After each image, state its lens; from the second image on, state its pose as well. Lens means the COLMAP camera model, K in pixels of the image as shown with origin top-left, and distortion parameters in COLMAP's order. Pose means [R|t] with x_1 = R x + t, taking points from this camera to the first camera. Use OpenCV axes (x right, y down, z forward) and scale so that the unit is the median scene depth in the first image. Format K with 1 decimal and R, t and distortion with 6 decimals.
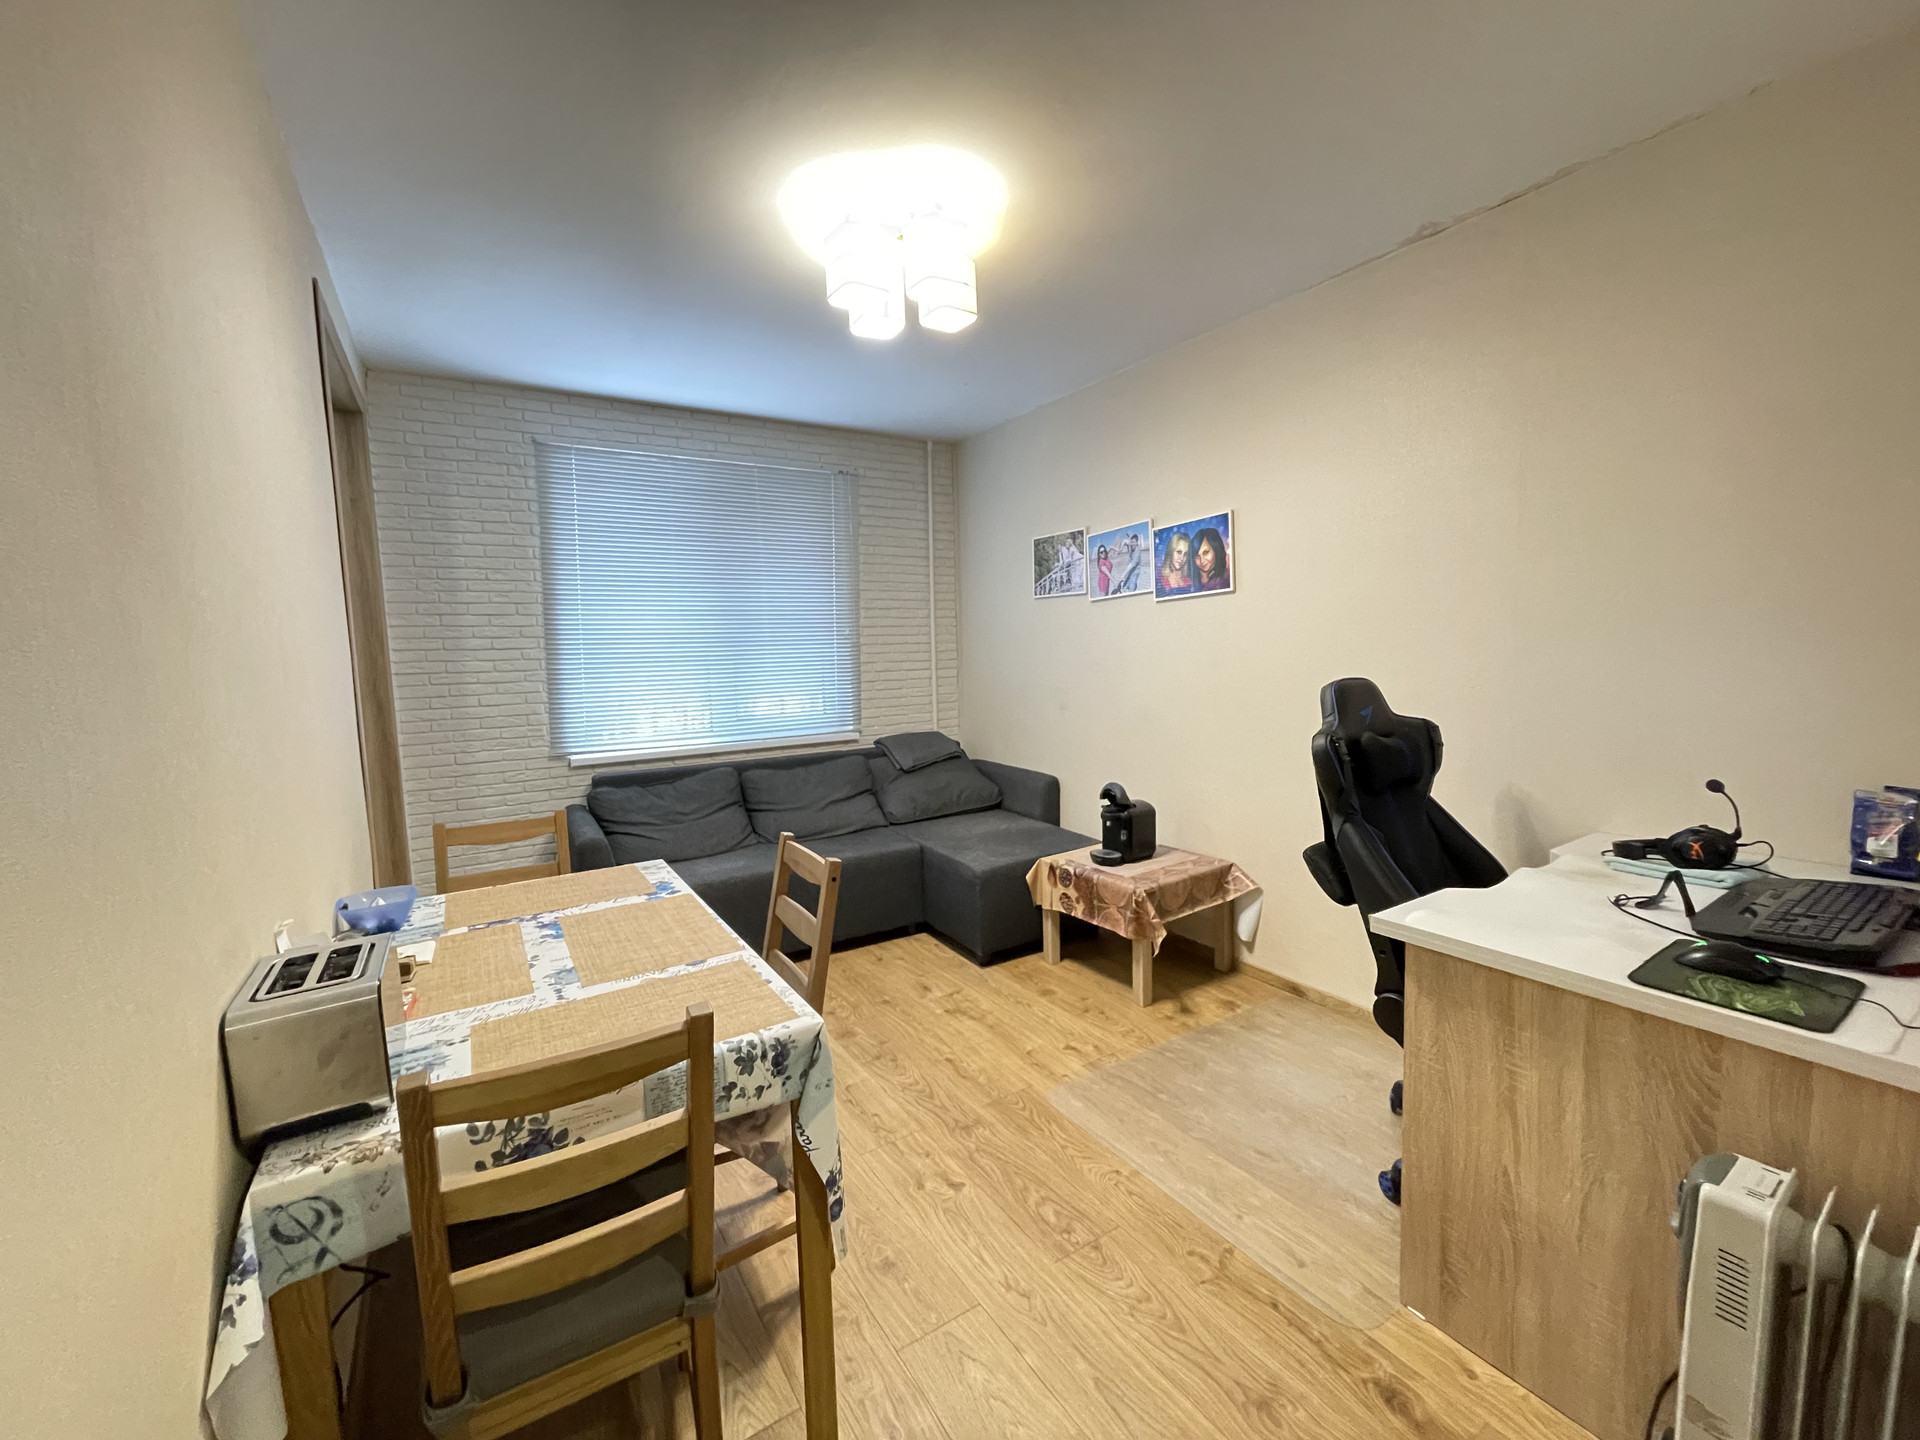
lens RADIAL K [[777.0, 0, 957.4], [0, 777.0, 711.4], [0, 0, 1]] dist [-0.005564, -0.000508]
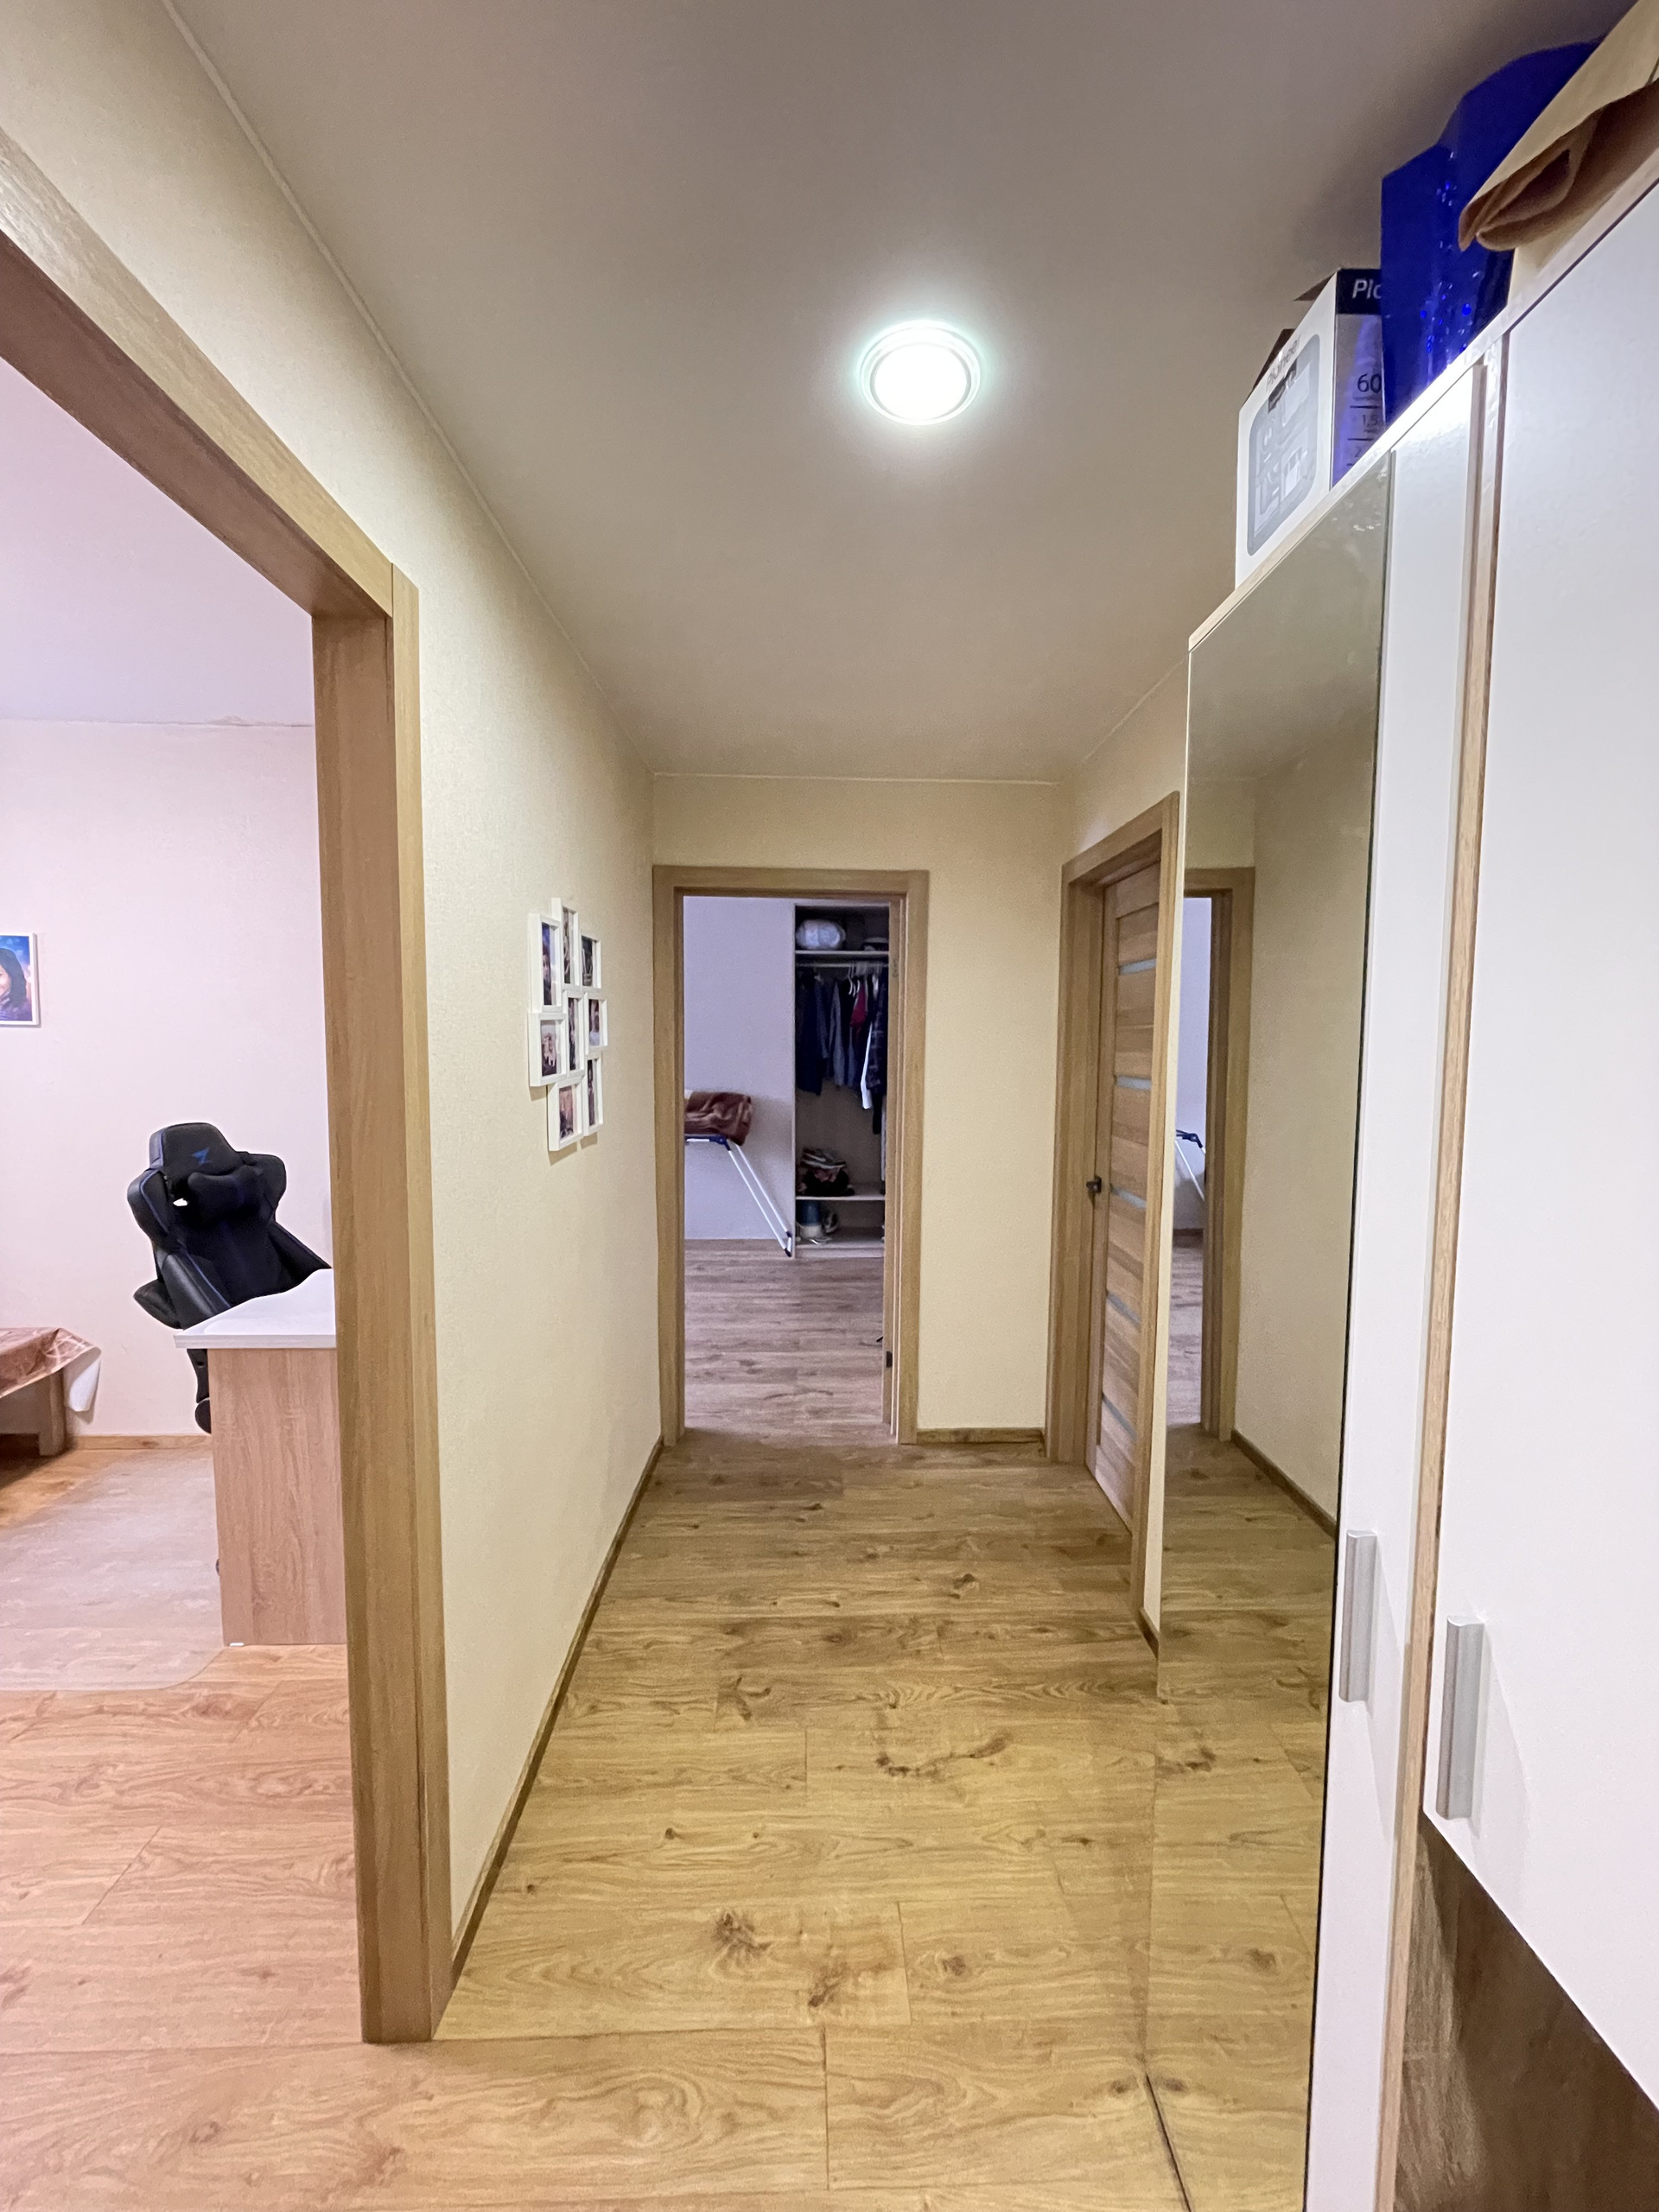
lens RADIAL K [[895.2, 0, 841.2], [0, 895.2, 1103.5], [0, 0, 1]] dist [-0.005564, -0.000508]
pose [[0.508231, -0.033043, 0.860587, -0.060784], [0.049284, 0.998742, 0.009242, -0.027986], [-0.859809, 0.037716, 0.509220, -0.317177]]
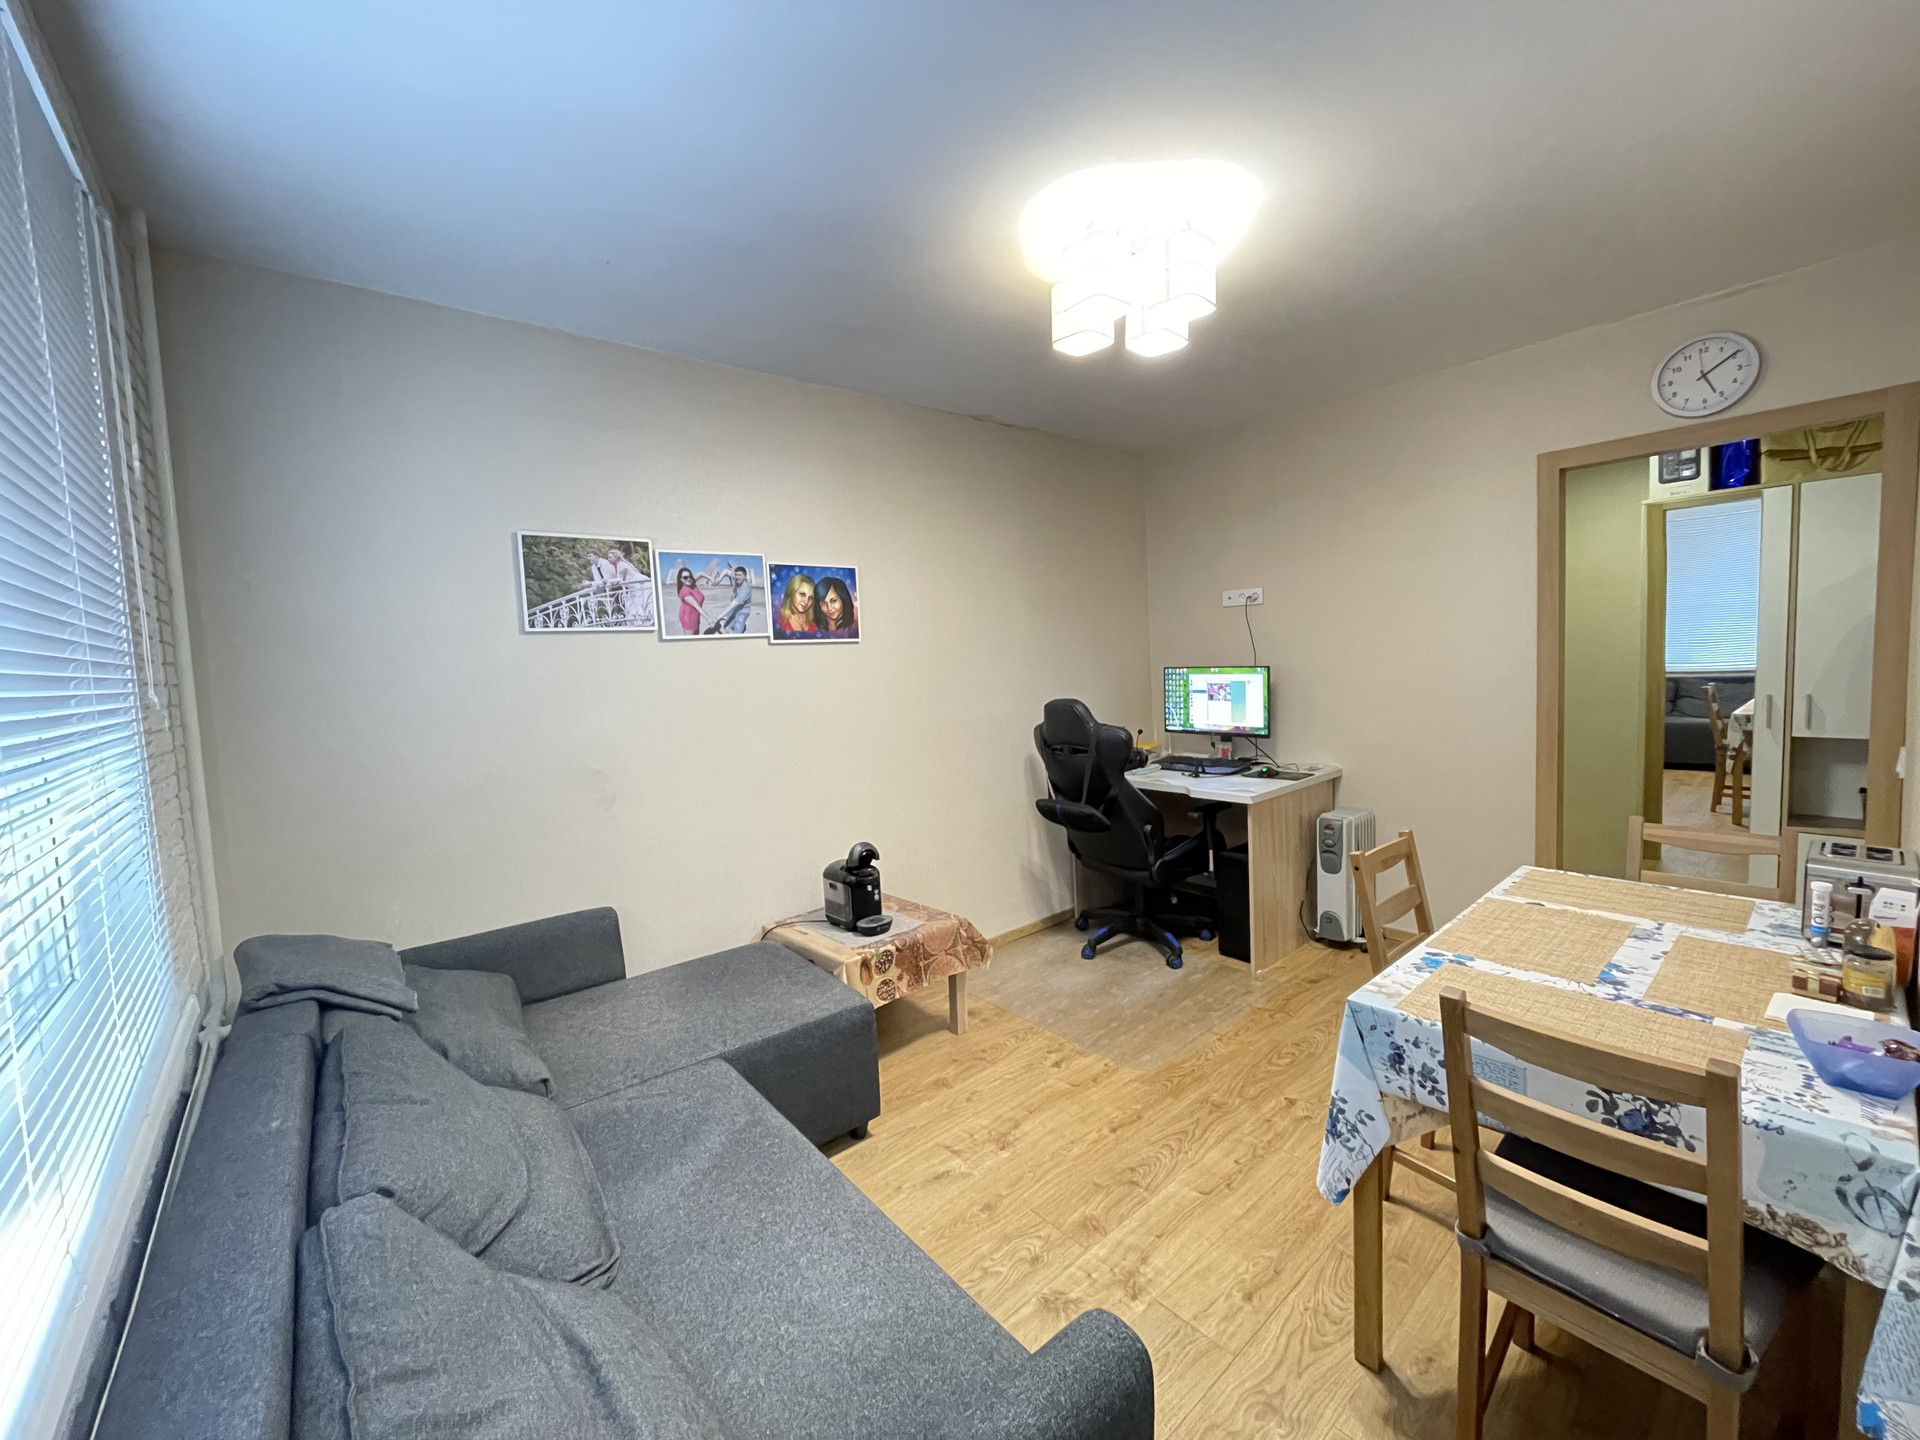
lens RADIAL K [[777.0, 0, 957.4], [0, 777.0, 711.4], [0, 0, 1]] dist [-0.005564, -0.000508]
pose [[-0.137434, -0.040779, 0.989671, -0.774835], [0.136027, 0.988909, 0.059637, -0.108081], [-0.981126, 0.142818, -0.130363, 1.088498]]
